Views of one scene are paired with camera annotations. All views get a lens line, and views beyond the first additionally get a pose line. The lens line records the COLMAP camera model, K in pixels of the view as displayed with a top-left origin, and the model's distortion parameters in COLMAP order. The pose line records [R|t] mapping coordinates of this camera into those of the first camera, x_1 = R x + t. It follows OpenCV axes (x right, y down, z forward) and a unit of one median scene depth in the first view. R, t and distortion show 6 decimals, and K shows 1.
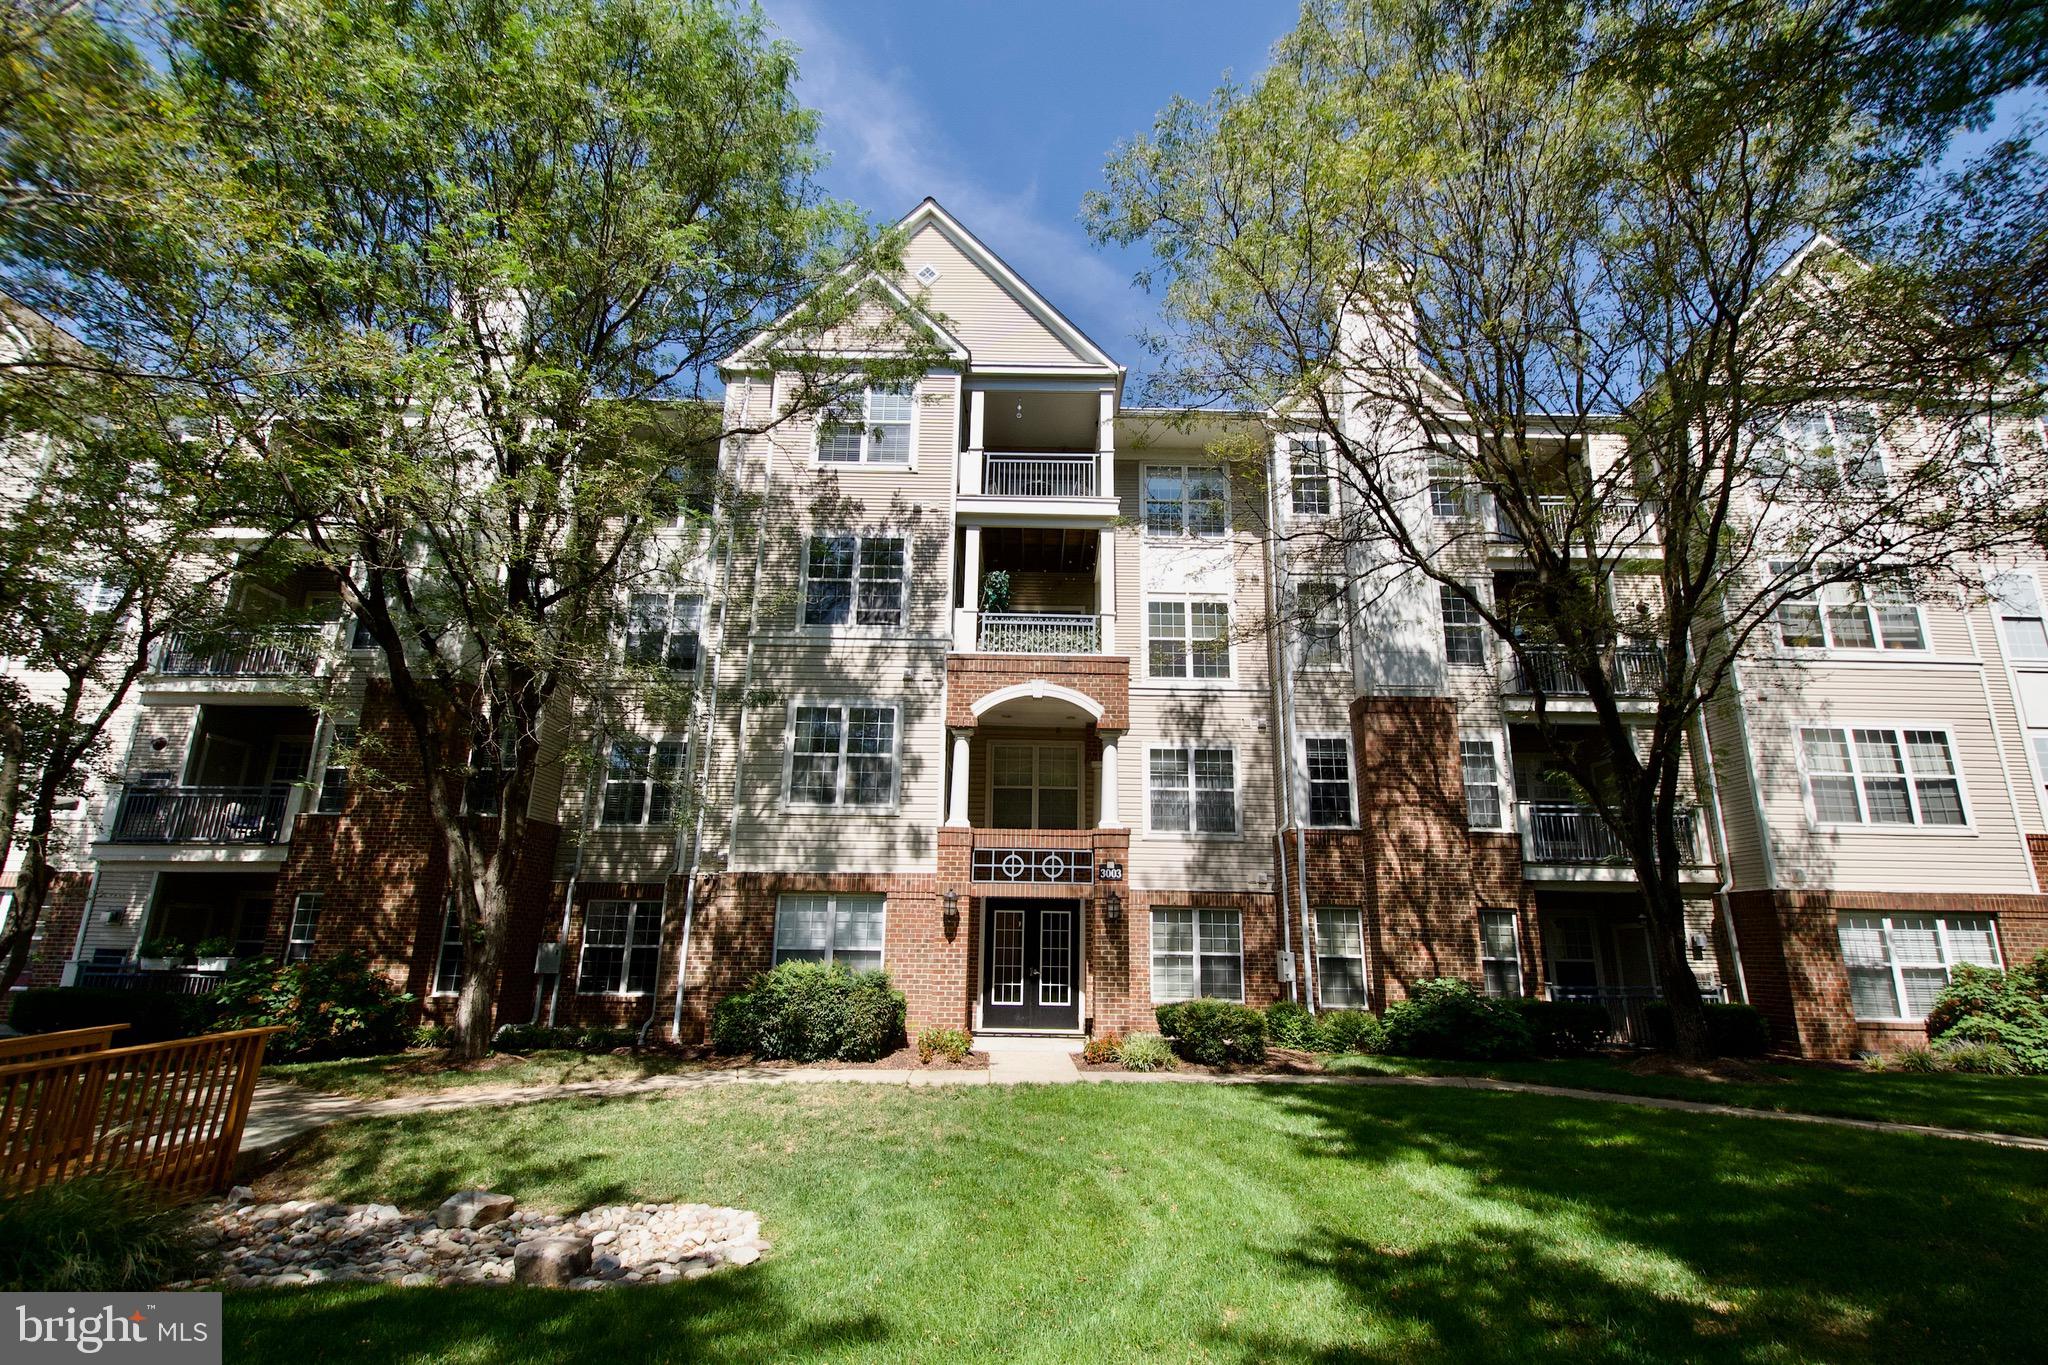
lens RADIAL K [[897.6, 0, 1041.0], [0, 897.6, 712.9], [0, 0, 1]] dist [0.008925, -0.005916]
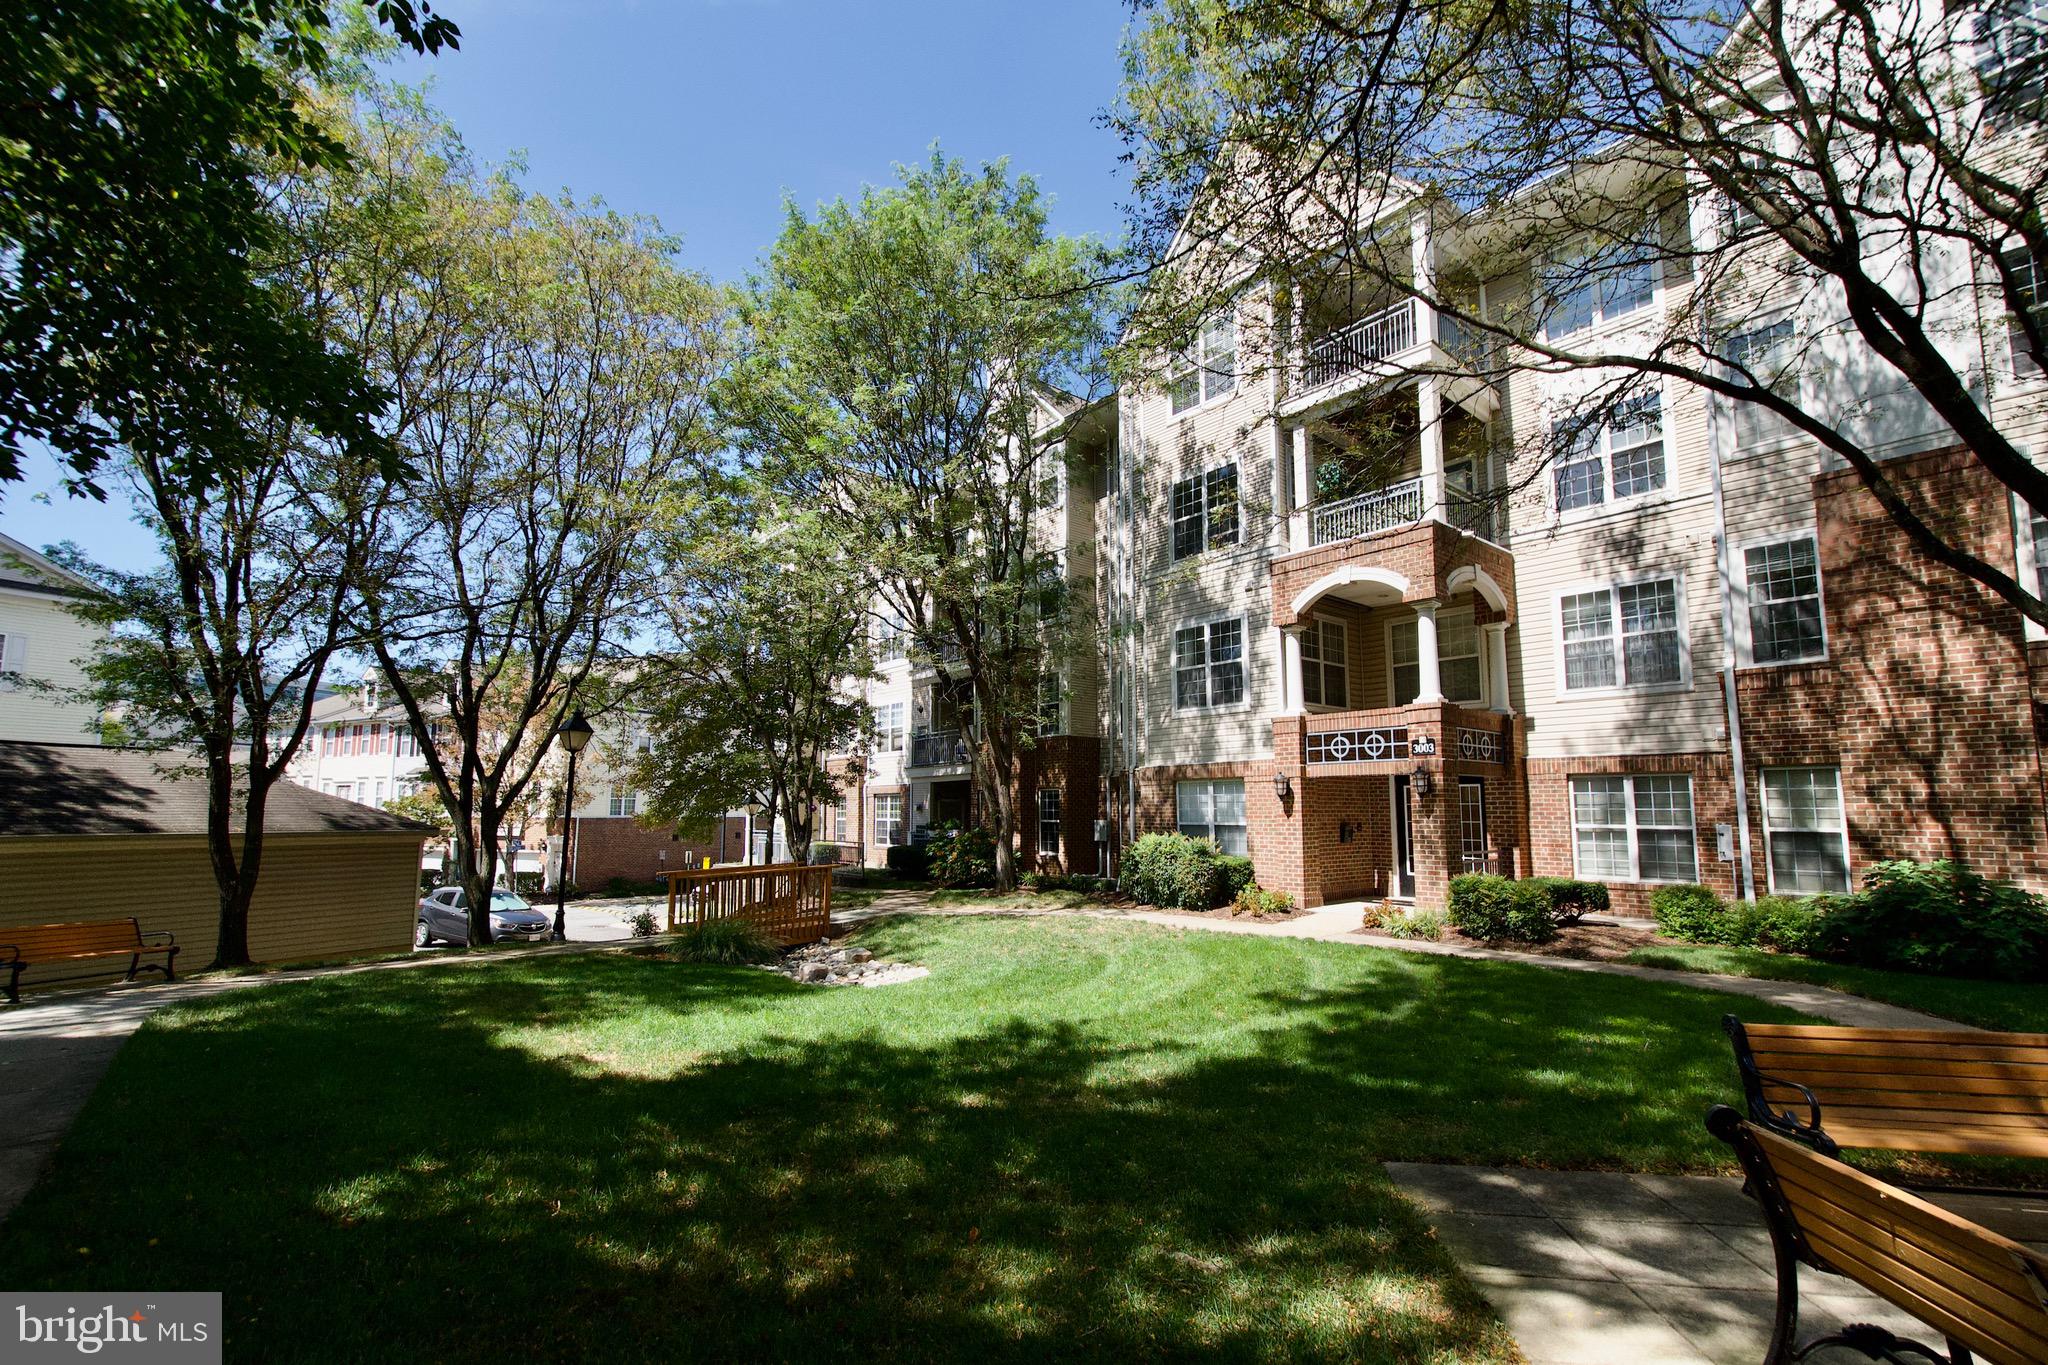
lens RADIAL K [[888.6, 0, 1029.1], [0, 888.6, 707.8], [0, 0, 1]] dist [-0.000522, -0.000289]
pose [[0.638343, -0.102403, -0.762910, 0.504613], [0.202257, 0.978600, 0.037878, 0.009728], [0.742705, -0.178483, 0.645394, 0.052398]]
